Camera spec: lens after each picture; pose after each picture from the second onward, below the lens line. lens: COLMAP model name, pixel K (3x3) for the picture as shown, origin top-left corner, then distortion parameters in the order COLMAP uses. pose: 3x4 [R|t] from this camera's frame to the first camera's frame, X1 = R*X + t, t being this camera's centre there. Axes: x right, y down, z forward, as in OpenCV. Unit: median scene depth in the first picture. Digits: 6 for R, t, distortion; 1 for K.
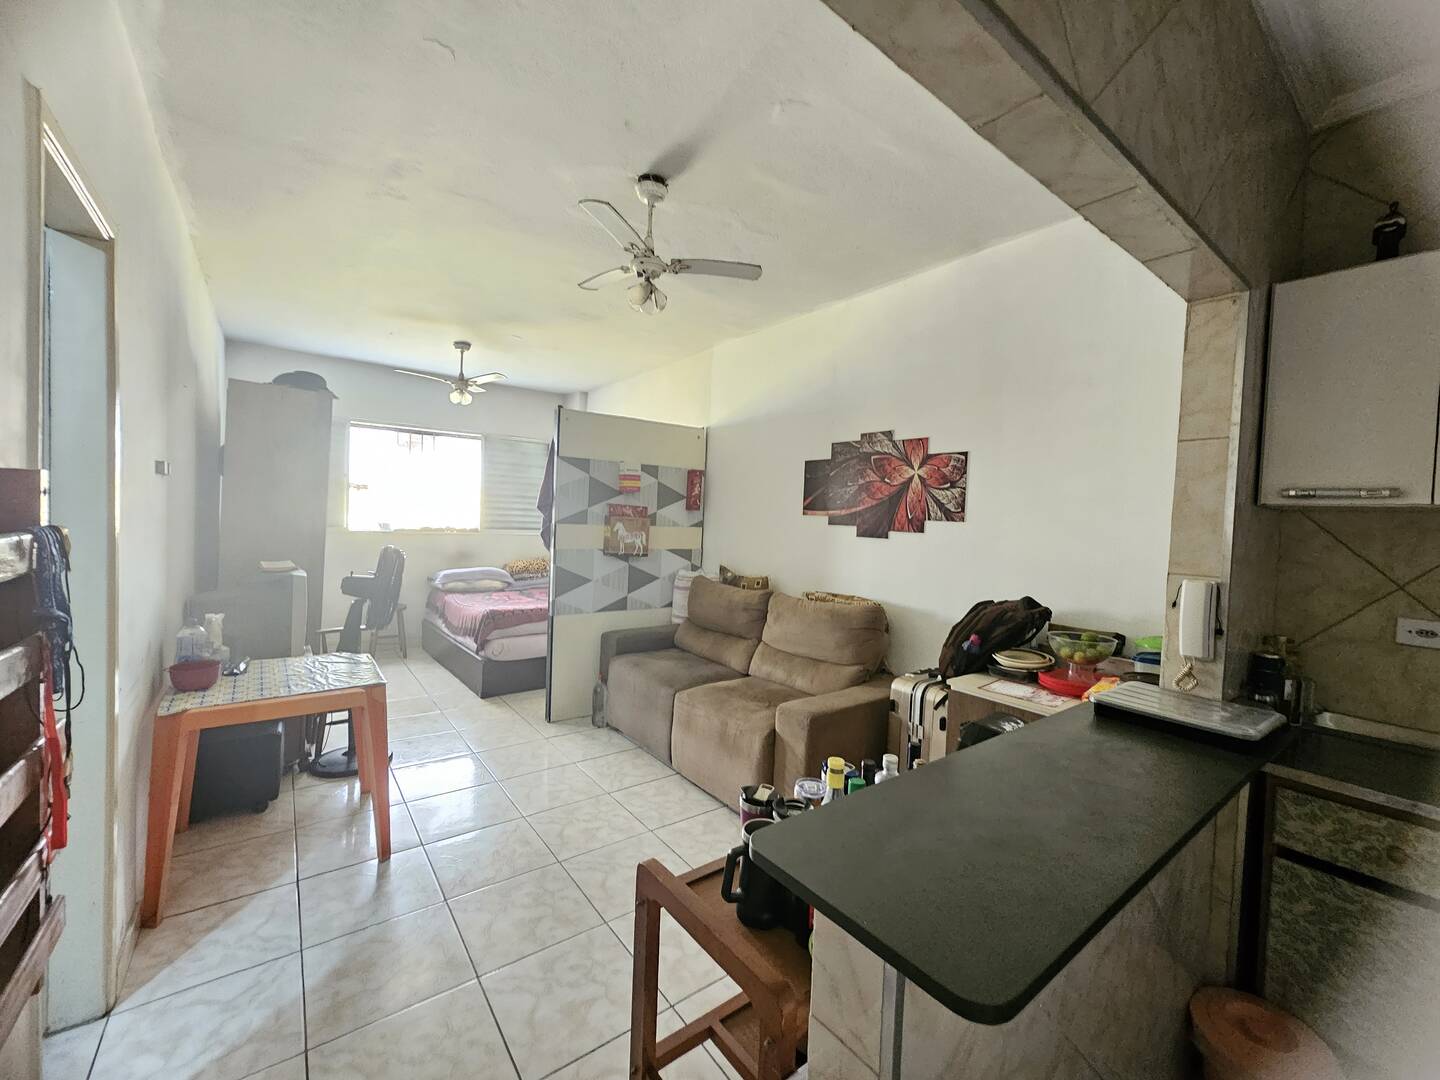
lens RADIAL K [[596.7, 0, 717.5], [0, 596.7, 539.0], [0, 0, 1]] dist [-0.001592, -0.000494]
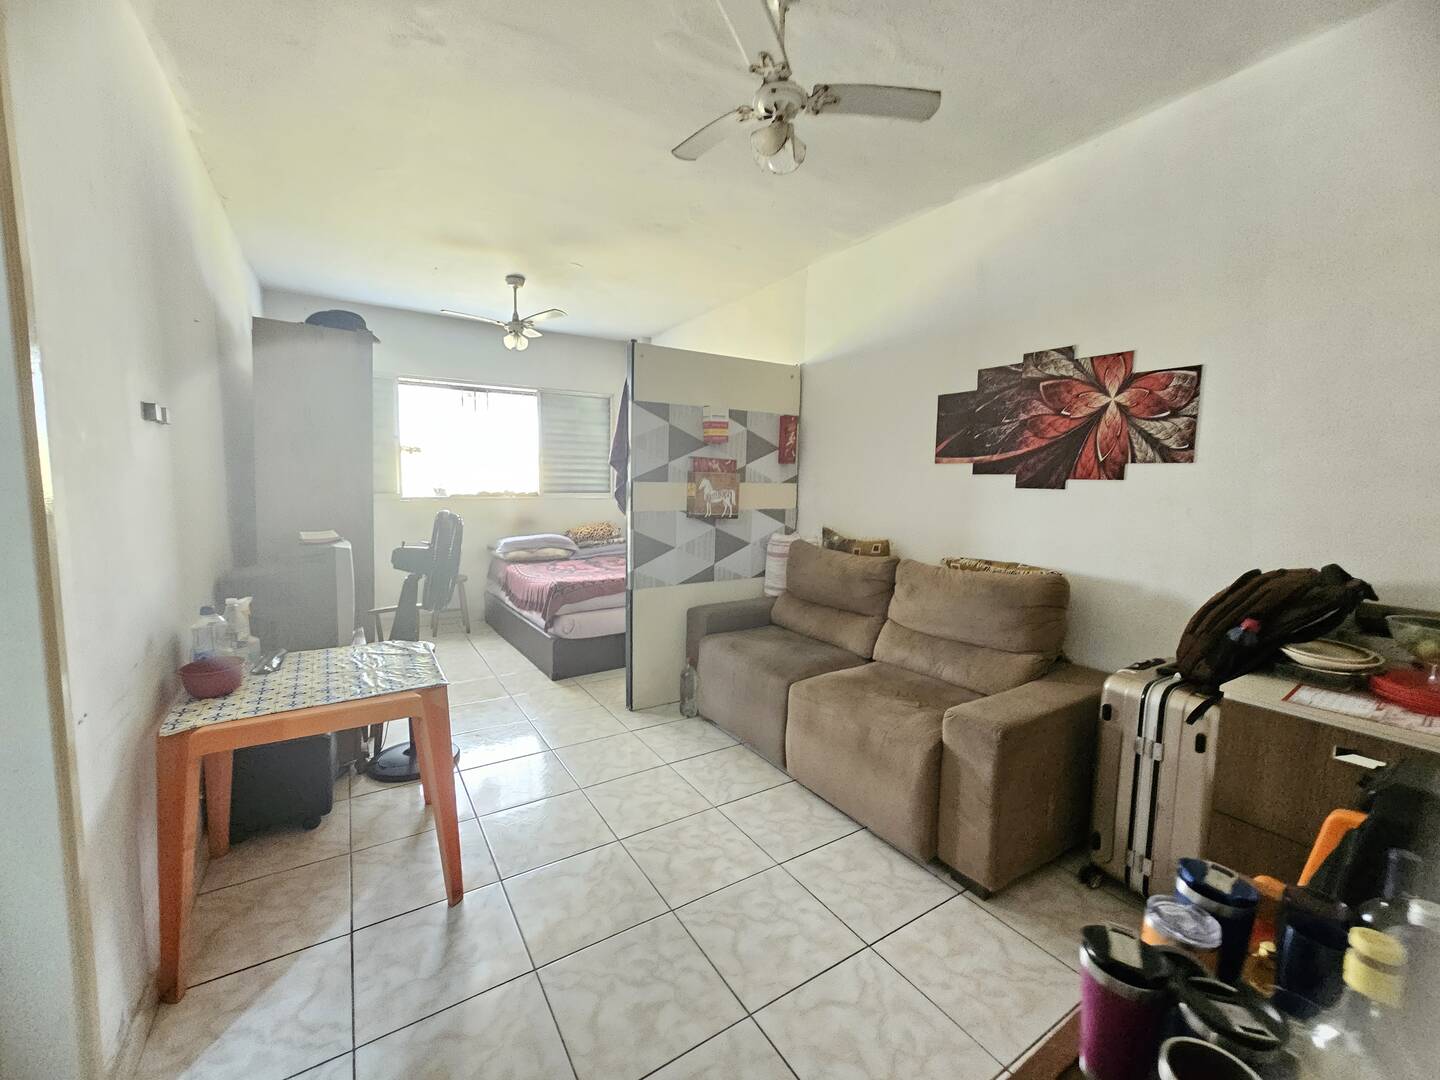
lens RADIAL K [[596.7, 0, 717.5], [0, 596.7, 539.0], [0, 0, 1]] dist [-0.001592, -0.000494]
pose [[0.996758, -0.014966, -0.079058, -0.105702], [0.019781, 0.997974, 0.060476, 0.008618], [0.077992, -0.061844, 0.995034, 0.199994]]
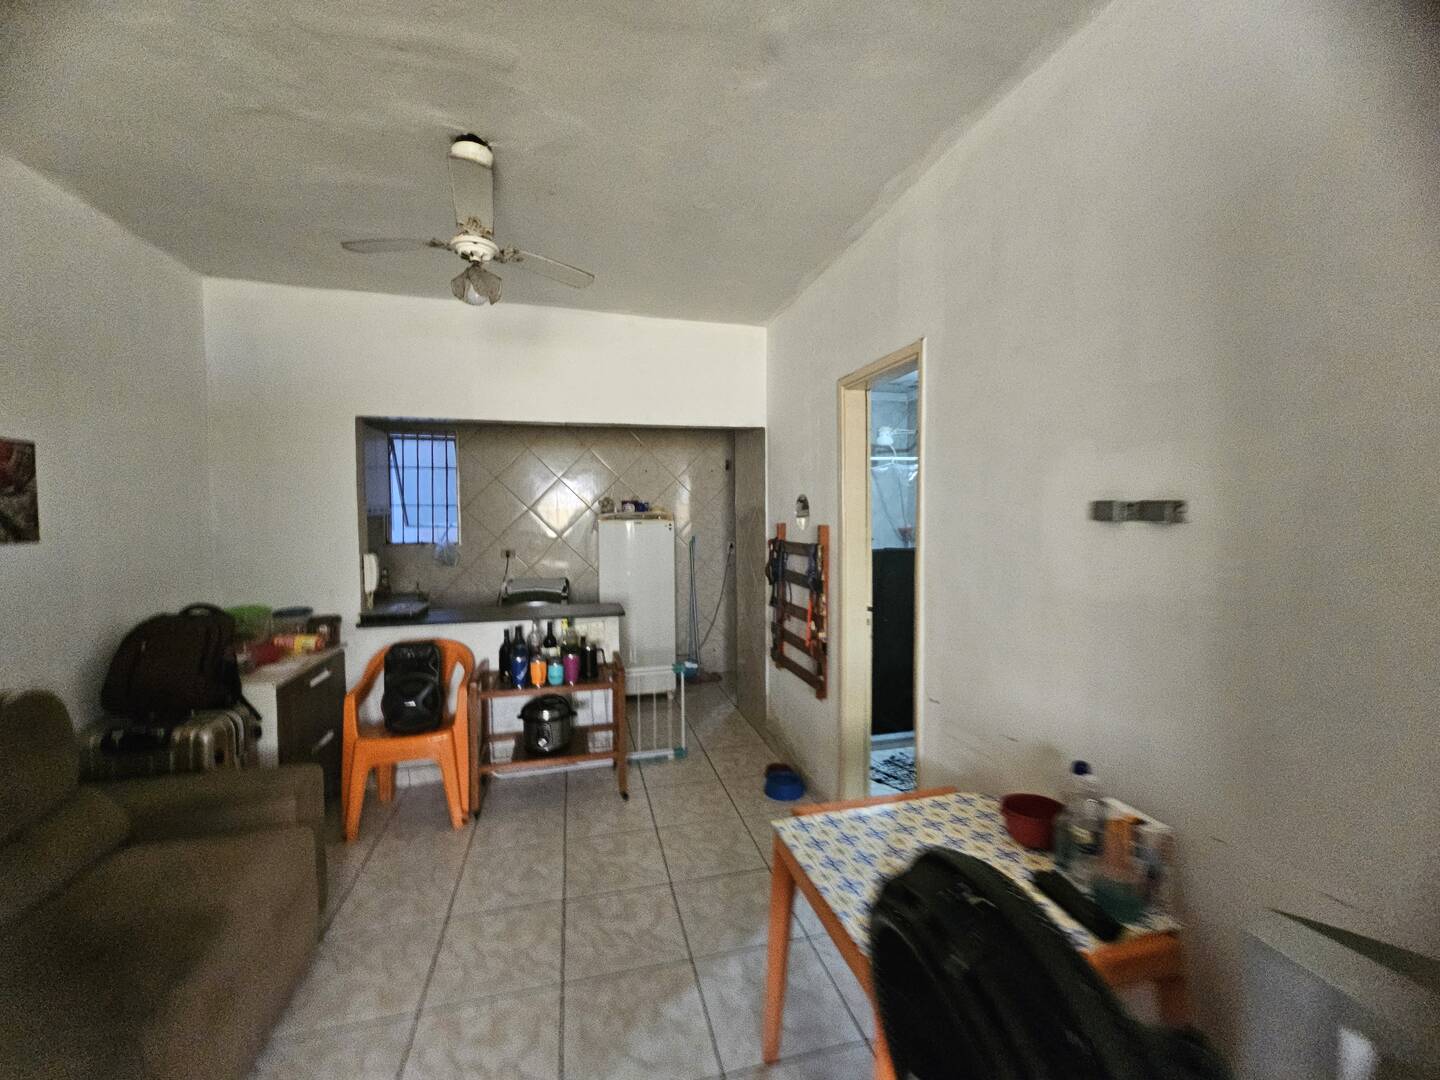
lens RADIAL K [[596.7, 0, 717.5], [0, 596.7, 539.0], [0, 0, 1]] dist [-0.001592, -0.000494]
pose [[-0.915275, -0.059350, 0.398435, -0.567193], [-0.019523, 0.994460, 0.103285, -0.111630], [-0.402357, 0.086755, -0.911363, 1.219239]]
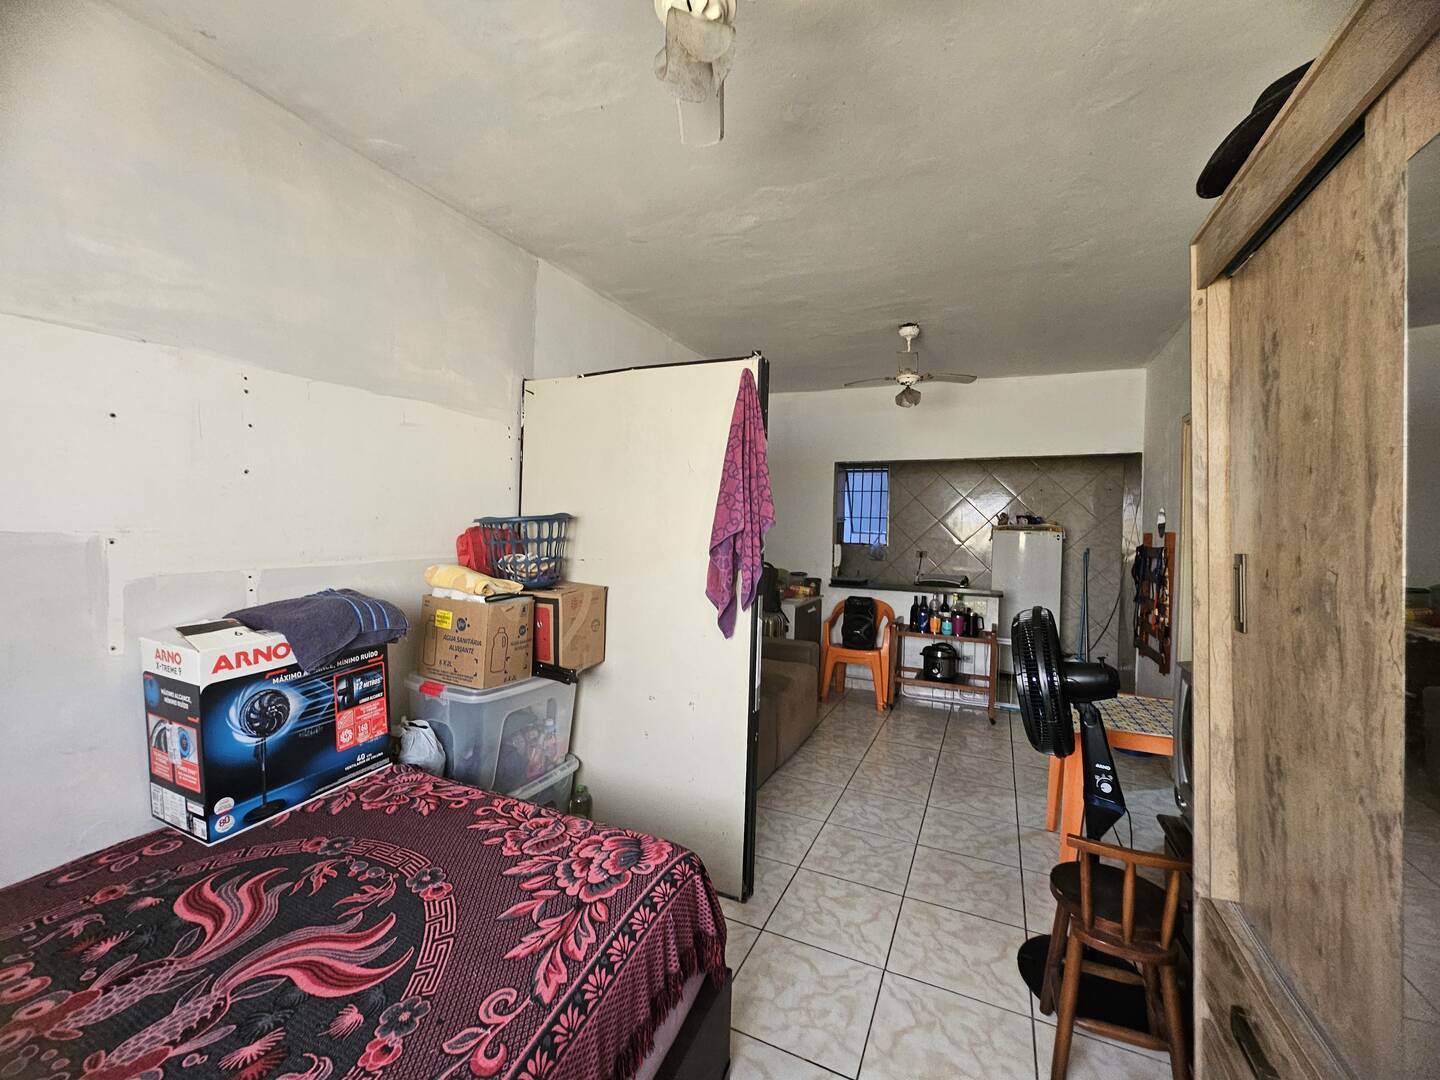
lens RADIAL K [[596.7, 0, 717.5], [0, 596.7, 539.0], [0, 0, 1]] dist [-0.001592, -0.000494]
pose [[-0.459501, -0.070656, 0.885363, -0.961070], [-0.004356, 0.996998, 0.077304, -0.113412], [-0.888167, 0.031665, -0.458429, 1.609219]]
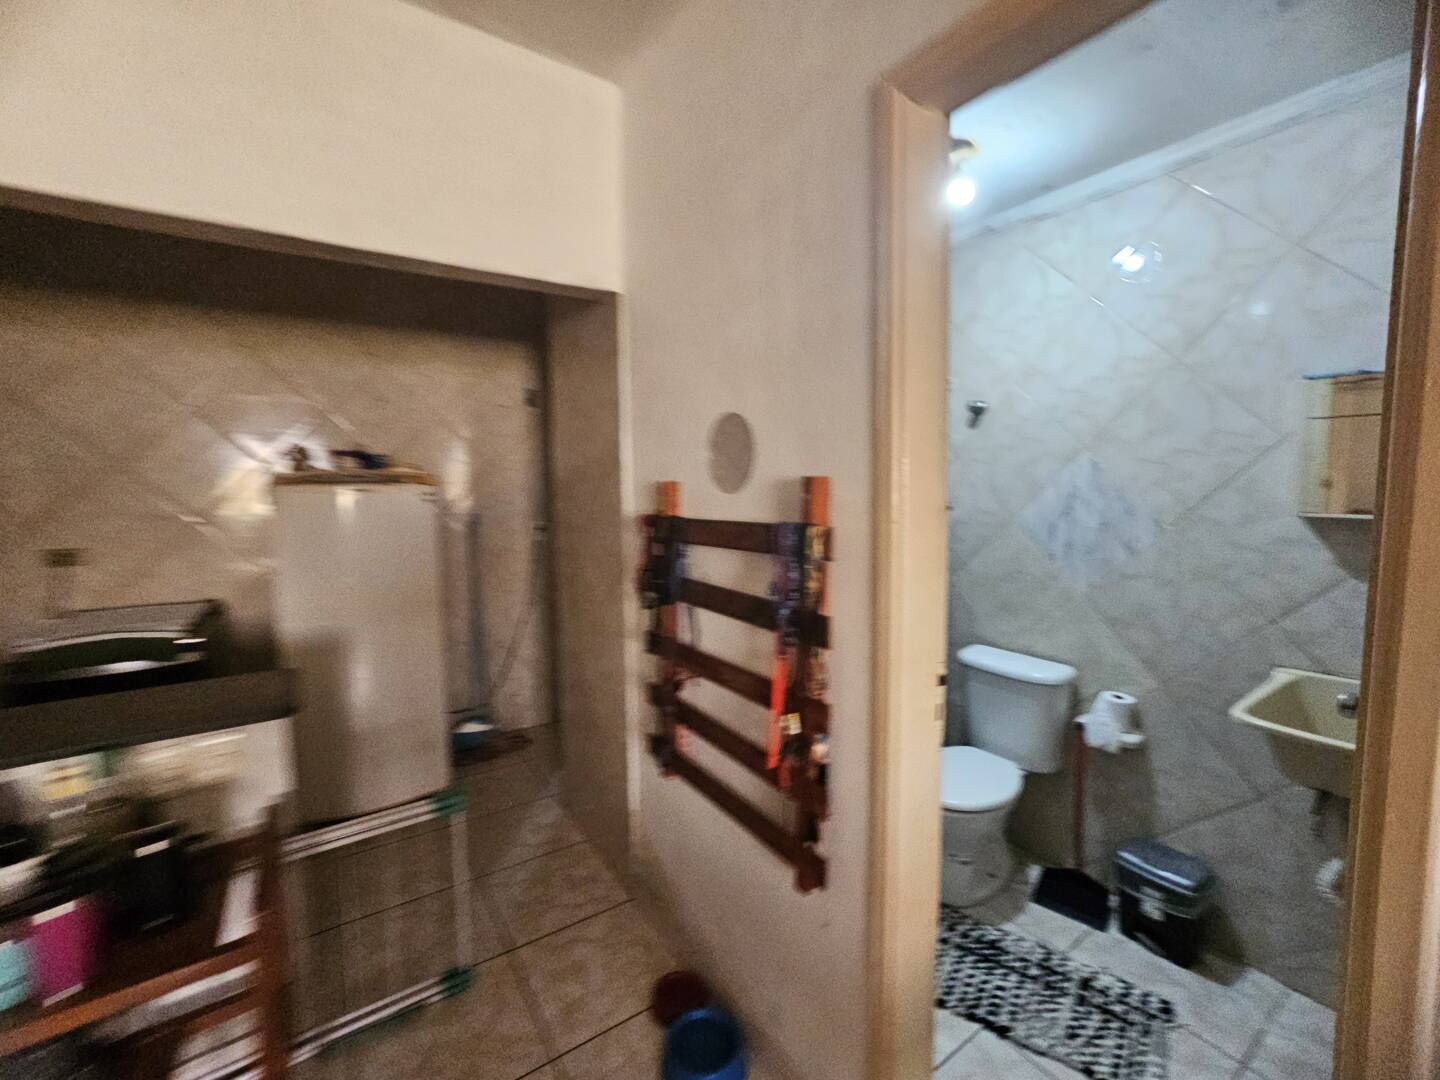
lens RADIAL K [[586.8, 0, 717.0], [0, 586.8, 526.9], [0, 0, 1]] dist [-0.000200, -0.000005]
pose [[-0.997377, -0.040086, 0.060274, -0.317083], [-0.032927, 0.992774, 0.115397, -0.052270], [-0.064465, 0.113110, -0.991489, 0.698794]]
